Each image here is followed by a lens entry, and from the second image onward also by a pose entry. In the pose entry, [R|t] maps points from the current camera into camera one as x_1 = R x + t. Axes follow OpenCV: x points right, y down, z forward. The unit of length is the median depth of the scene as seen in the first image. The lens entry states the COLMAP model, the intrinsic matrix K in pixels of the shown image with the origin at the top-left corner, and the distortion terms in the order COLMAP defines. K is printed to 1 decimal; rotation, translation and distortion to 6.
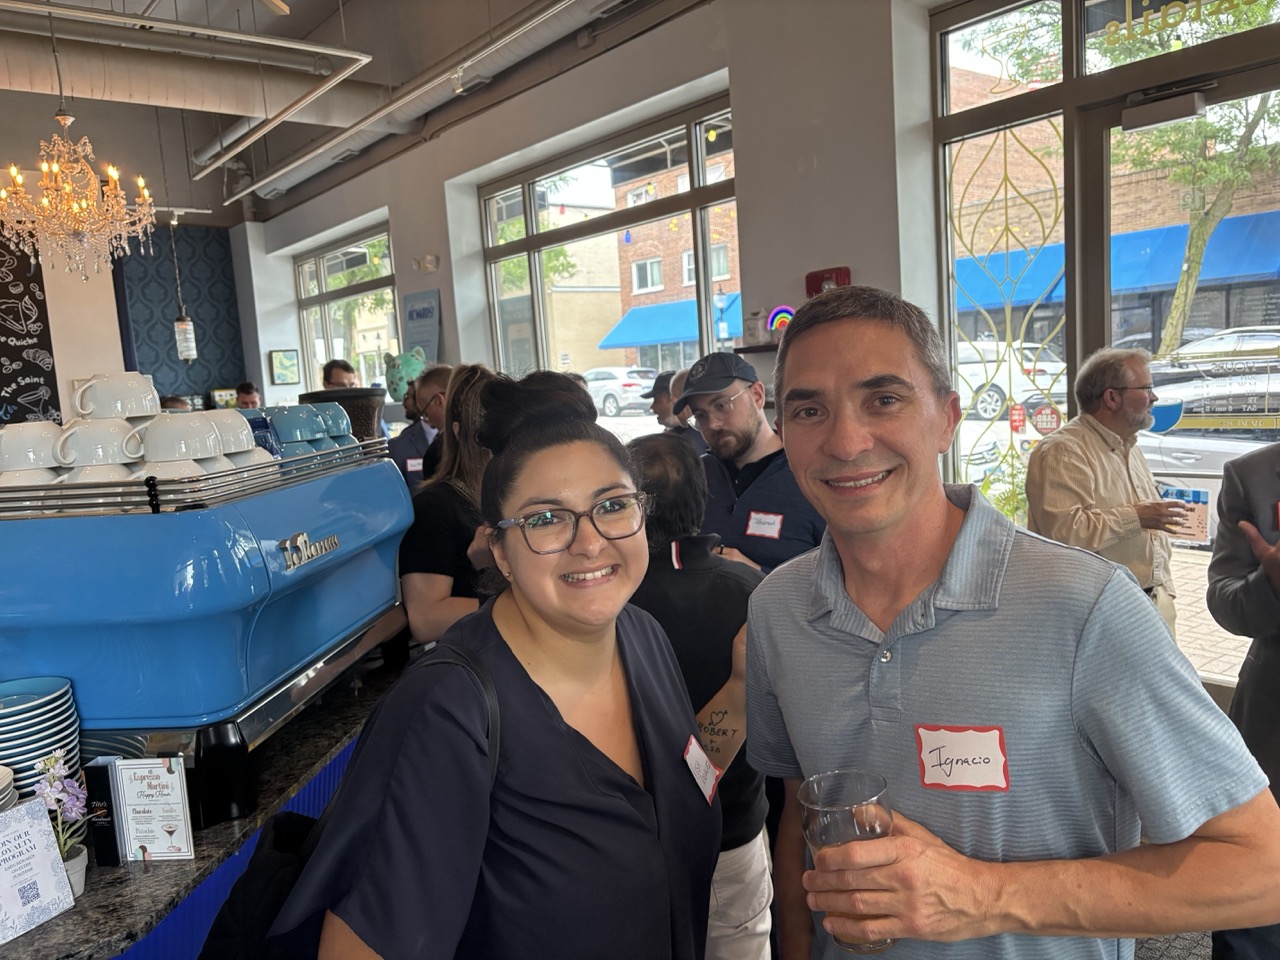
lens RADIAL K [[971.3, 0, 645.7], [0, 971.3, 477.4], [0, 0, 1]] dist [0.052124, -0.053679]
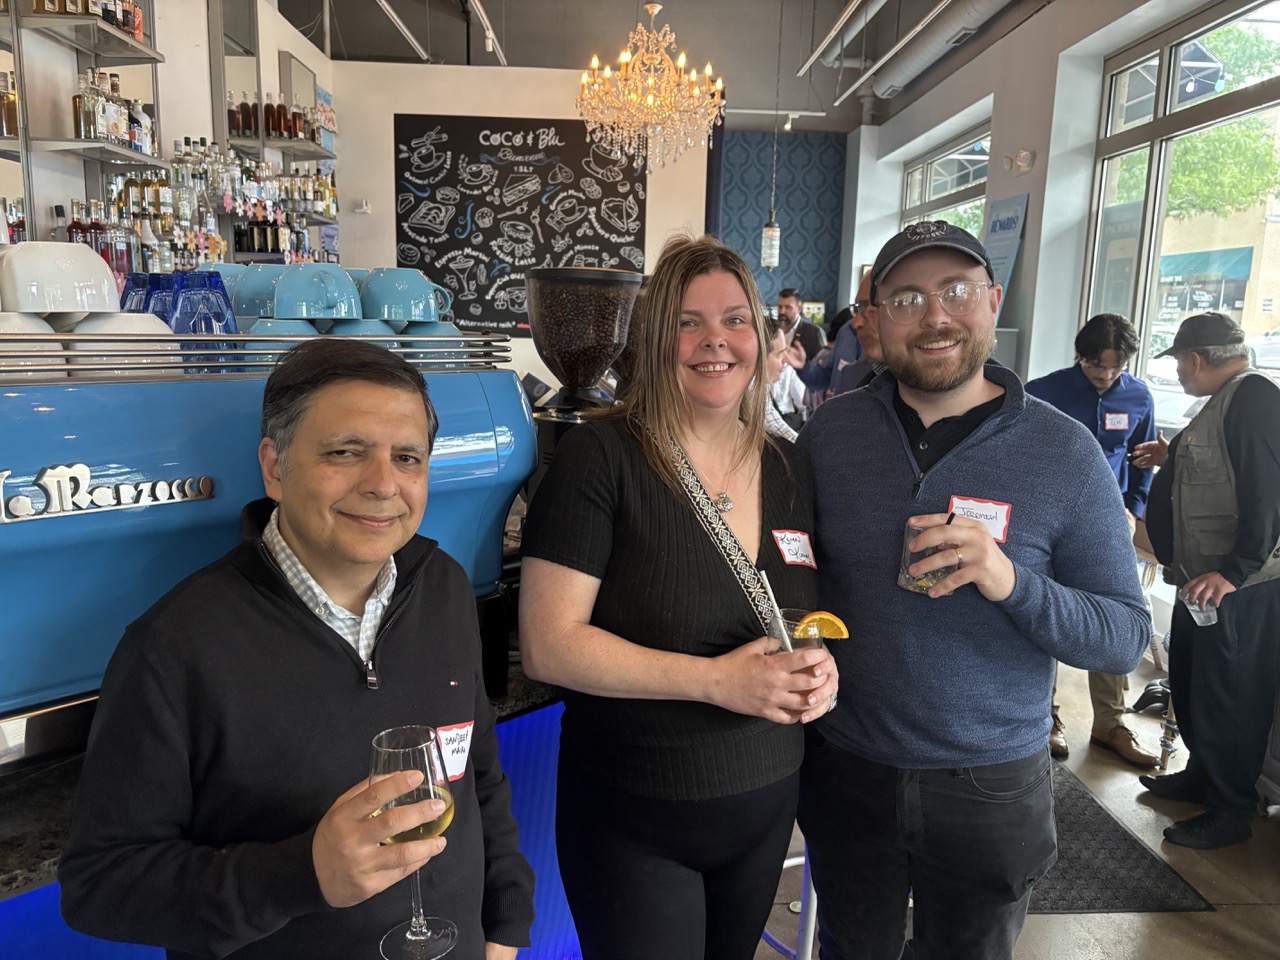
lens RADIAL K [[971.3, 0, 649.5], [0, 971.3, 474.7], [0, 0, 1]] dist [0.052124, -0.053679]
pose [[0.794685, 0.184177, -0.578407, 0.049621], [-0.144046, 0.982860, 0.115056, -0.011582], [0.589683, -0.008116, 0.807594, 0.153348]]
